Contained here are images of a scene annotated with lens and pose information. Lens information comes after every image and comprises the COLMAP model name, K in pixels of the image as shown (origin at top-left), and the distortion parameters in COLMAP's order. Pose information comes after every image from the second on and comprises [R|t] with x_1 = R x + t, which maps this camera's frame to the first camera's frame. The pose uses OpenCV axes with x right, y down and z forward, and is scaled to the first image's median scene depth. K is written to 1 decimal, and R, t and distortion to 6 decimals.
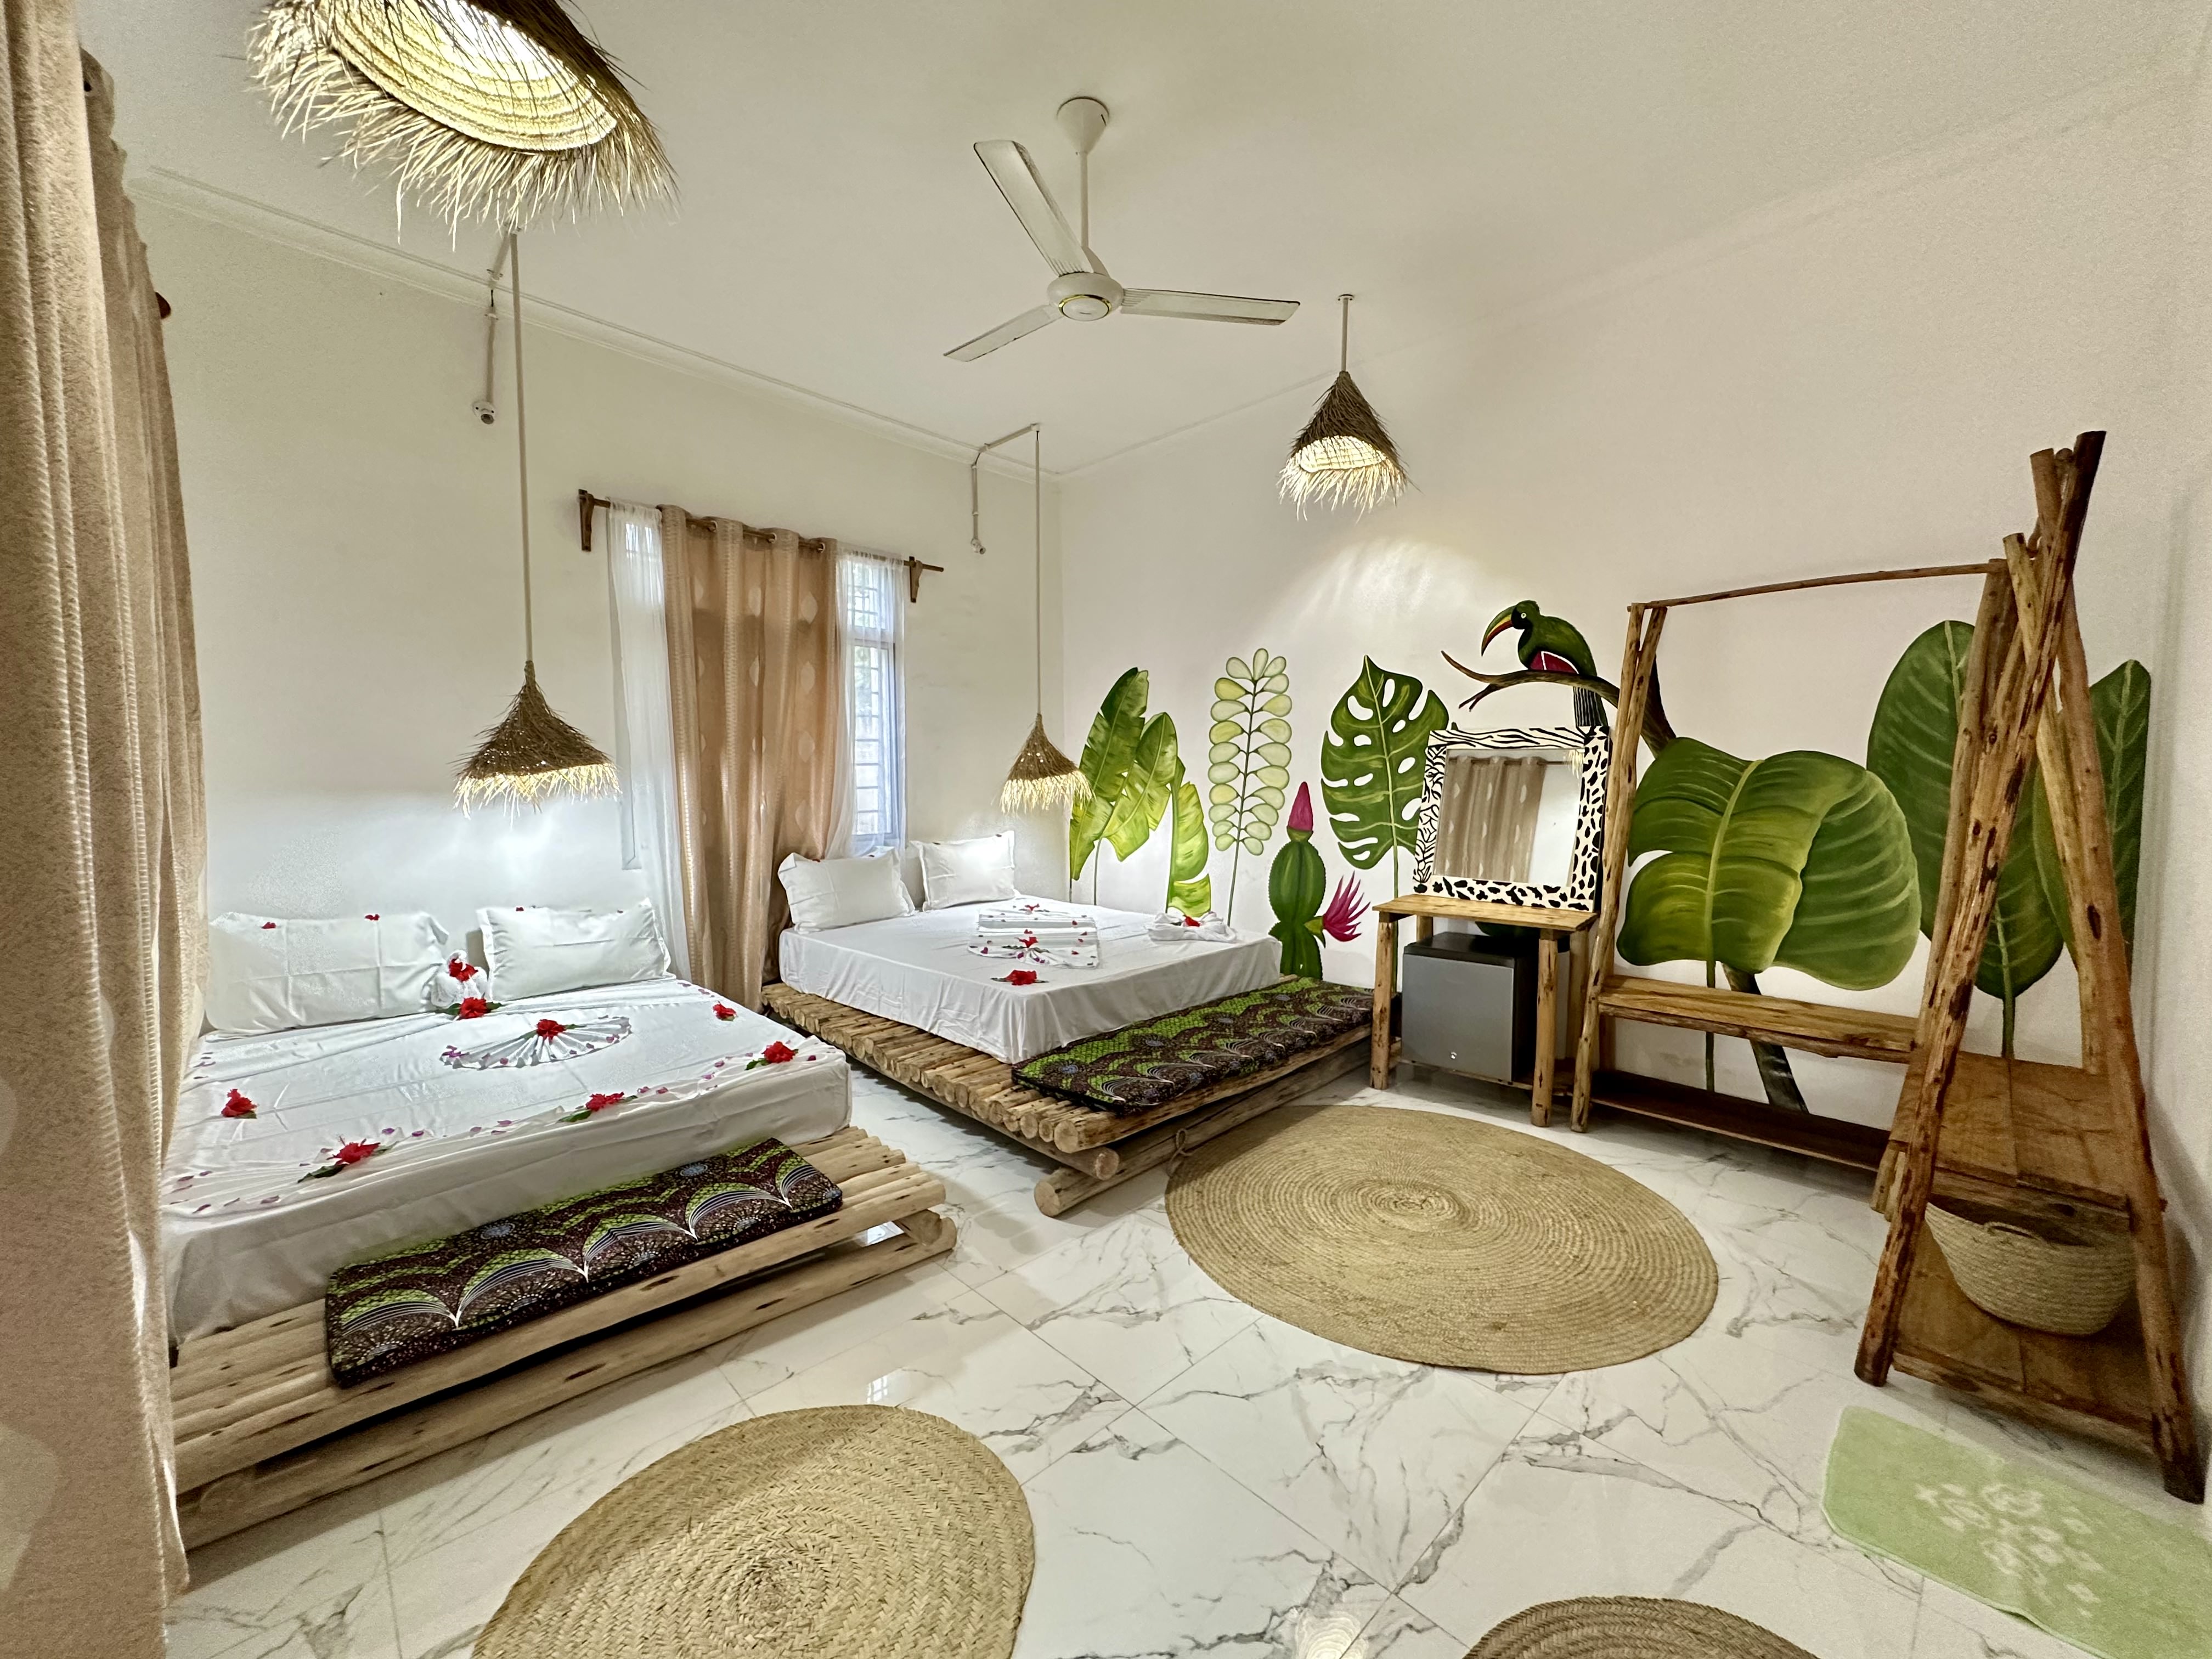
lens RADIAL K [[885.0, 0, 1106.0], [0, 885.0, 829.5], [0, 0, 1]] dist [-0.004194, 0.002426]
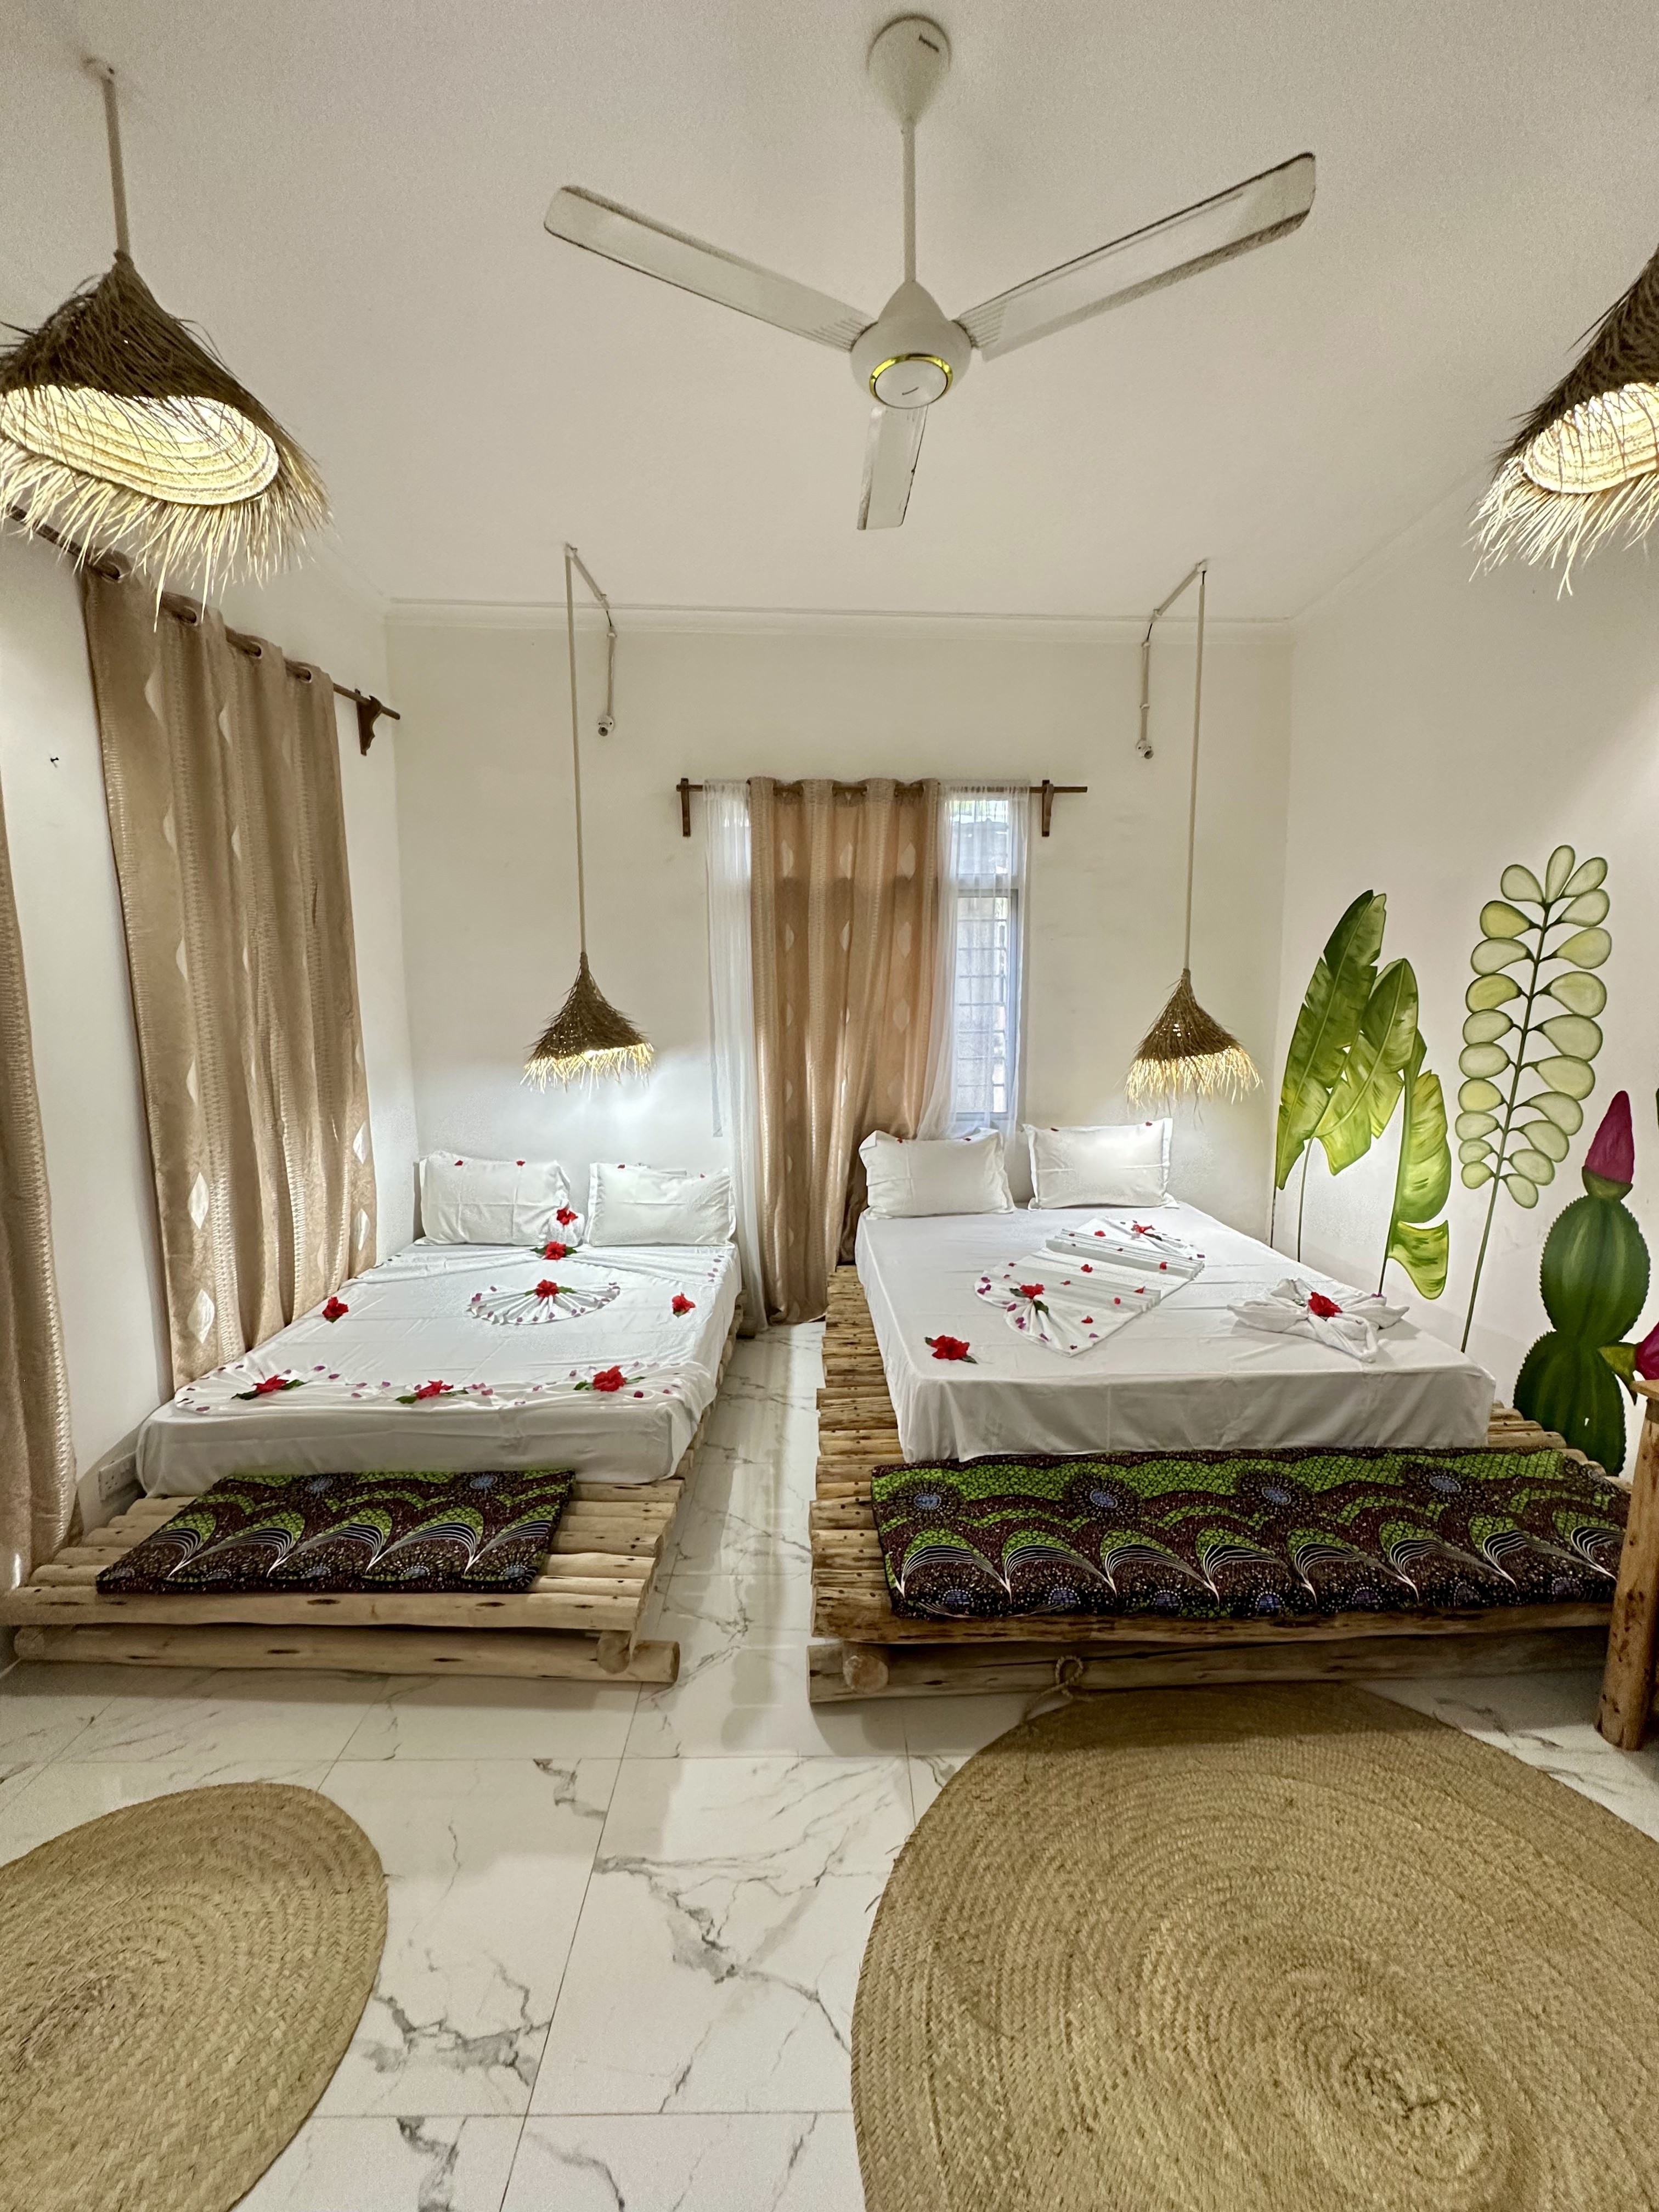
lens RADIAL K [[885.0, 0, 829.5], [0, 885.0, 1106.0], [0, 0, 1]] dist [-0.004194, 0.002426]
pose [[0.728265, 0.080335, -0.680571, 0.252391], [-0.038929, 0.996351, 0.075954, -0.070824], [0.684189, -0.028821, 0.728735, 0.295028]]
